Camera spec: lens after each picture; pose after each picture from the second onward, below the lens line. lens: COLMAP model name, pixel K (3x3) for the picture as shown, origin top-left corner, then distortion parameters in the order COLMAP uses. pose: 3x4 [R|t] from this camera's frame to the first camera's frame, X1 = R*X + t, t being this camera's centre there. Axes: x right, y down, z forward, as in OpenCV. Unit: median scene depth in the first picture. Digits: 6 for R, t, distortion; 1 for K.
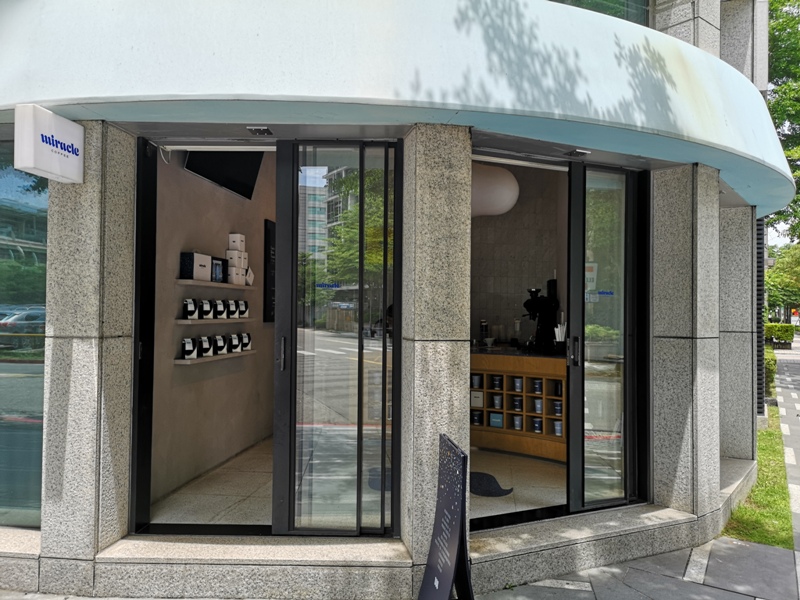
lens RADIAL K [[619.2, 0, 399.1], [0, 619.2, 298.7], [0, 0, 1]] dist [0.058669, -0.066560]
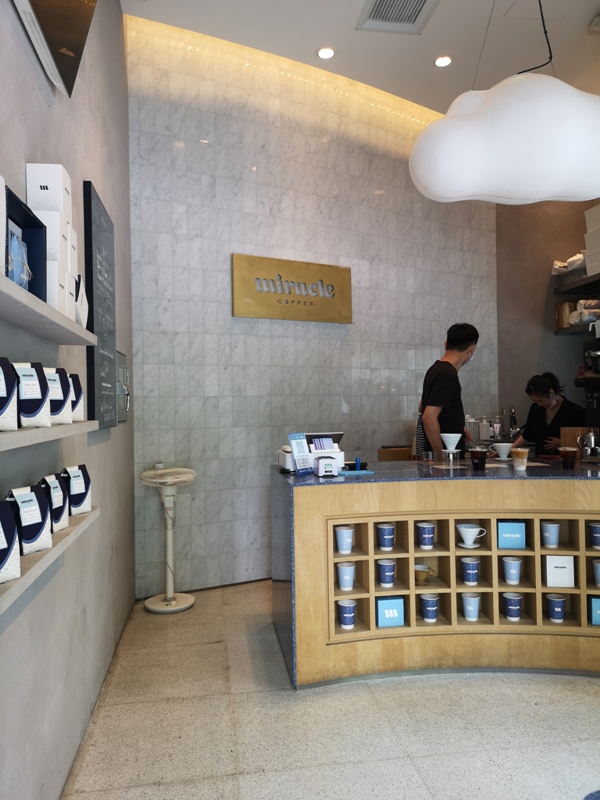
lens RADIAL K [[619.2, 0, 298.2], [0, 619.2, 401.3], [0, 0, 1]] dist [0.058669, -0.066560]
pose [[0.953930, -0.023620, 0.299099, -0.228585], [0.020362, 0.999695, 0.014005, 0.017076], [-0.299338, -0.007270, 0.954119, 0.626209]]
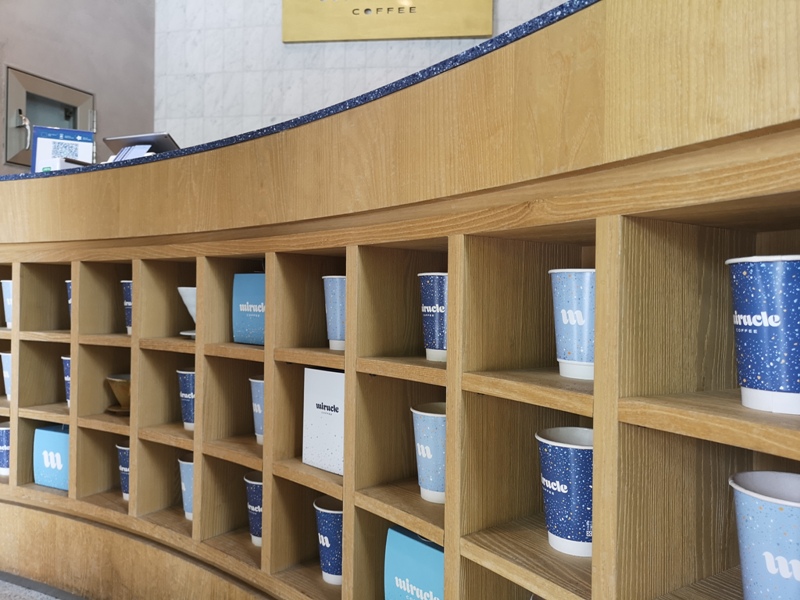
lens RADIAL K [[619.2, 0, 411.1], [0, 619.2, 303.4], [0, 0, 1]] dist [0.058669, -0.066560]
pose [[0.948833, 0.003909, -0.315754, 0.205142], [0.000688, 0.999895, 0.014447, 0.137989], [0.315777, -0.013925, 0.948731, 0.910169]]
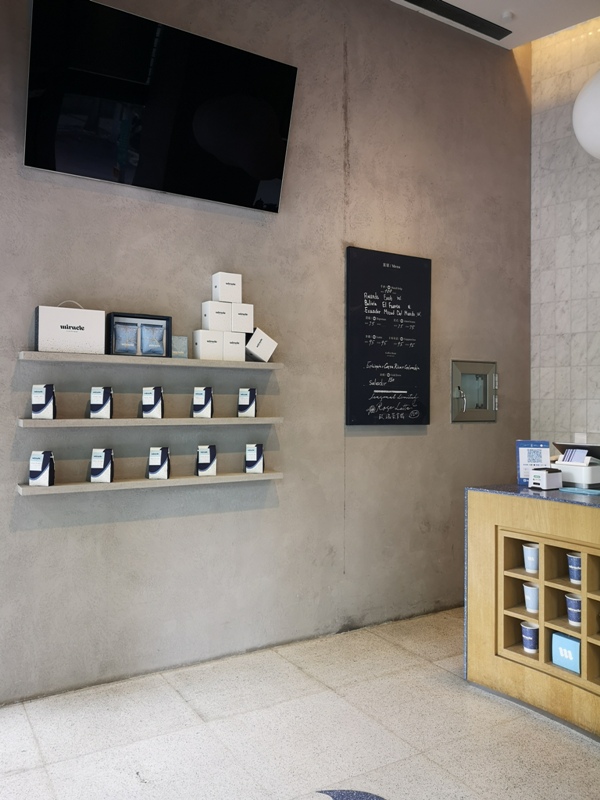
lens RADIAL K [[619.2, 0, 296.3], [0, 619.2, 401.5], [0, 0, 1]] dist [0.058669, -0.066560]
pose [[0.624386, -0.012835, -0.781011, 0.226664], [0.017088, 0.999850, -0.002771, 0.018367], [0.780929, -0.011616, 0.624512, 0.668106]]
